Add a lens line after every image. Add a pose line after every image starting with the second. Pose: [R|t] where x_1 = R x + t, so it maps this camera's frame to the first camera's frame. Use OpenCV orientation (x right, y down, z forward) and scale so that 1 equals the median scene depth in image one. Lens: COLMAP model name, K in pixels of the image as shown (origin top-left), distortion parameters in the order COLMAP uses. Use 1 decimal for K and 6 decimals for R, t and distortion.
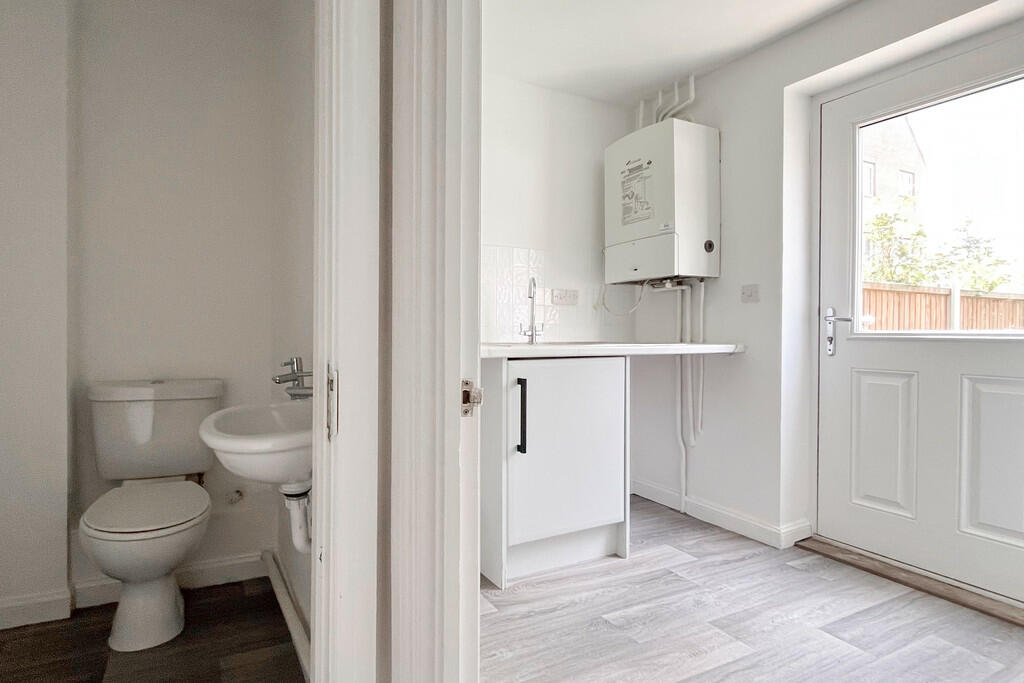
lens RADIAL K [[510.2, 0, 413.3], [0, 510.2, 341.1], [0, 0, 1]] dist [-0.000486, -0.001453]
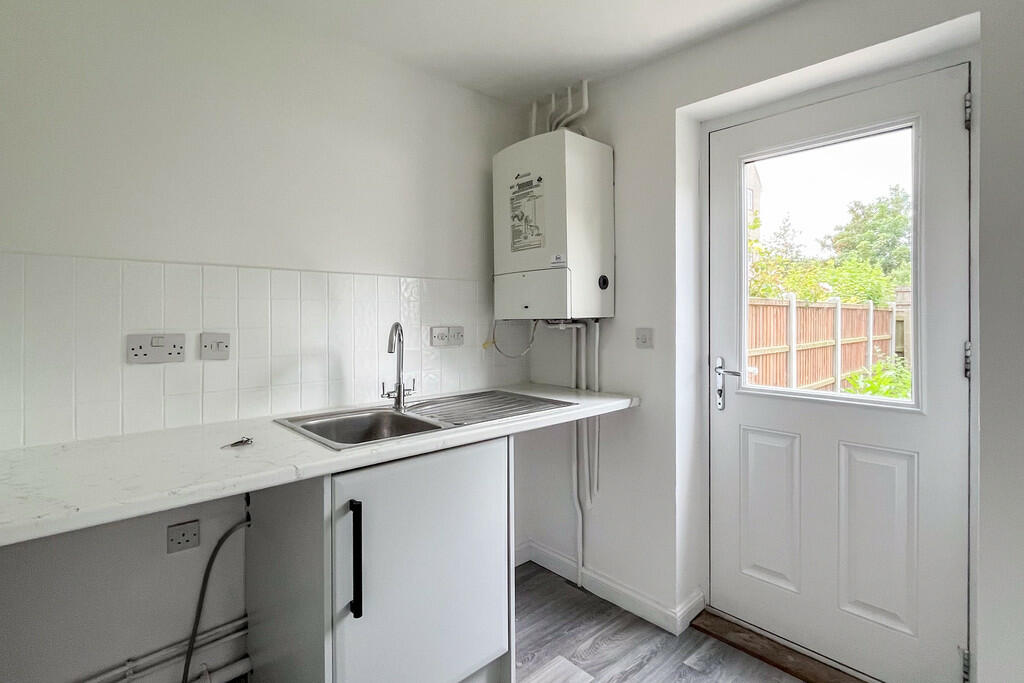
lens RADIAL K [[509.4, 0, 512.0], [0, 509.4, 341.5], [0, 0, 1]] dist [-0.000420, -0.000435]
pose [[0.943376, -0.024426, 0.330824, 0.140013], [0.015082, 0.999412, 0.030784, -0.112822], [-0.331382, -0.024051, 0.943190, 0.224935]]
